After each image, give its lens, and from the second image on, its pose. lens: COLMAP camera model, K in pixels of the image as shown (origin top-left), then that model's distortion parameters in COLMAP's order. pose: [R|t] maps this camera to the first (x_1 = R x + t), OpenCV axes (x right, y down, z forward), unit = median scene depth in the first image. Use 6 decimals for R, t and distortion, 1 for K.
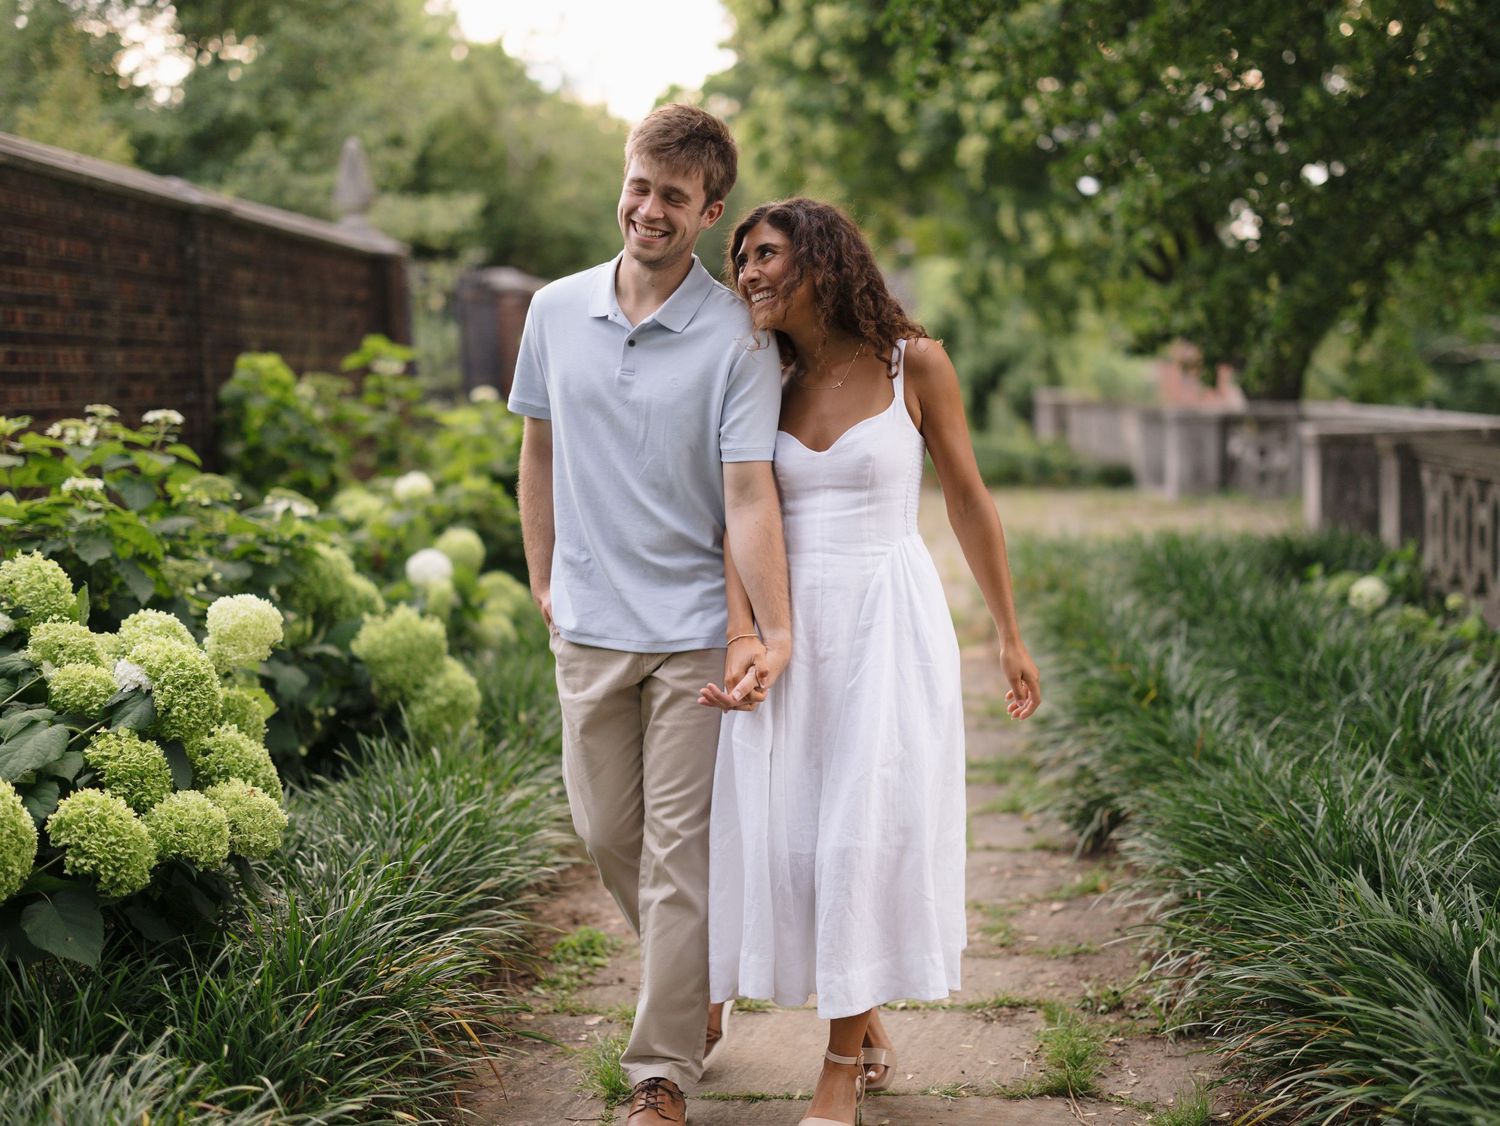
lens RADIAL K [[2385.5, 0, 720.7], [0, 2385.5, 480.9], [0, 0, 1]] dist [-0.042657, 0.567916]
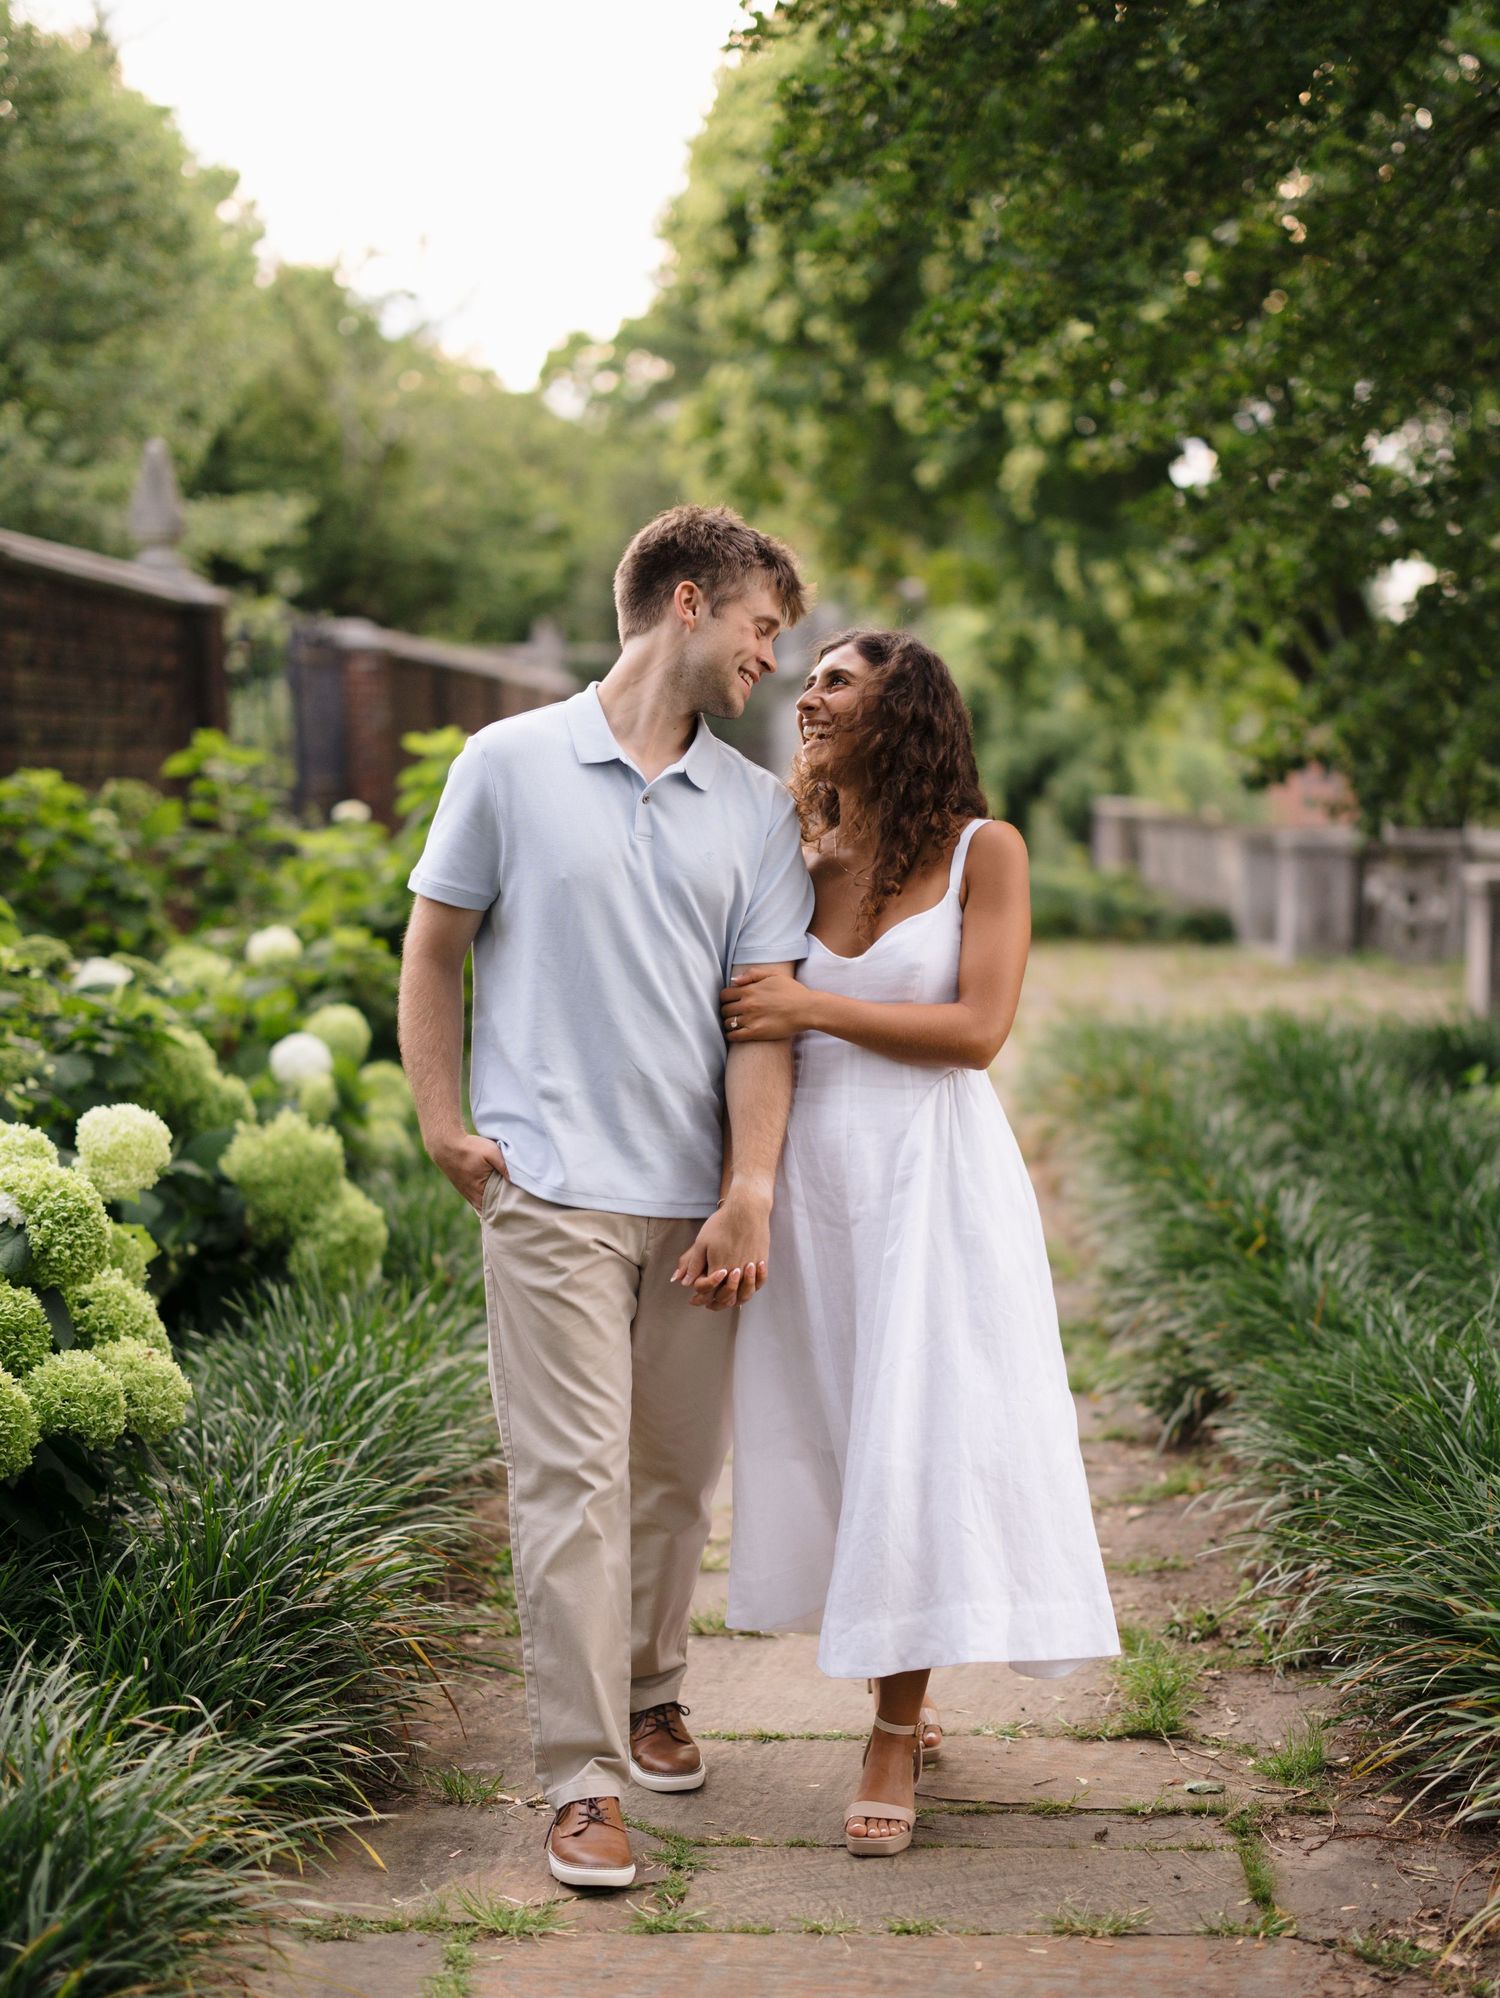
lens RADIAL K [[3632.4, 0, 750.0], [0, 3632.4, 999.0], [0, 0, 1]] dist [-0.027071, 0.506224]
pose [[0.998943, 0.016163, 0.043039, -0.036343], [-0.017448, 0.999408, 0.029657, -0.020959], [-0.042534, -0.030377, 0.998633, -0.165795]]
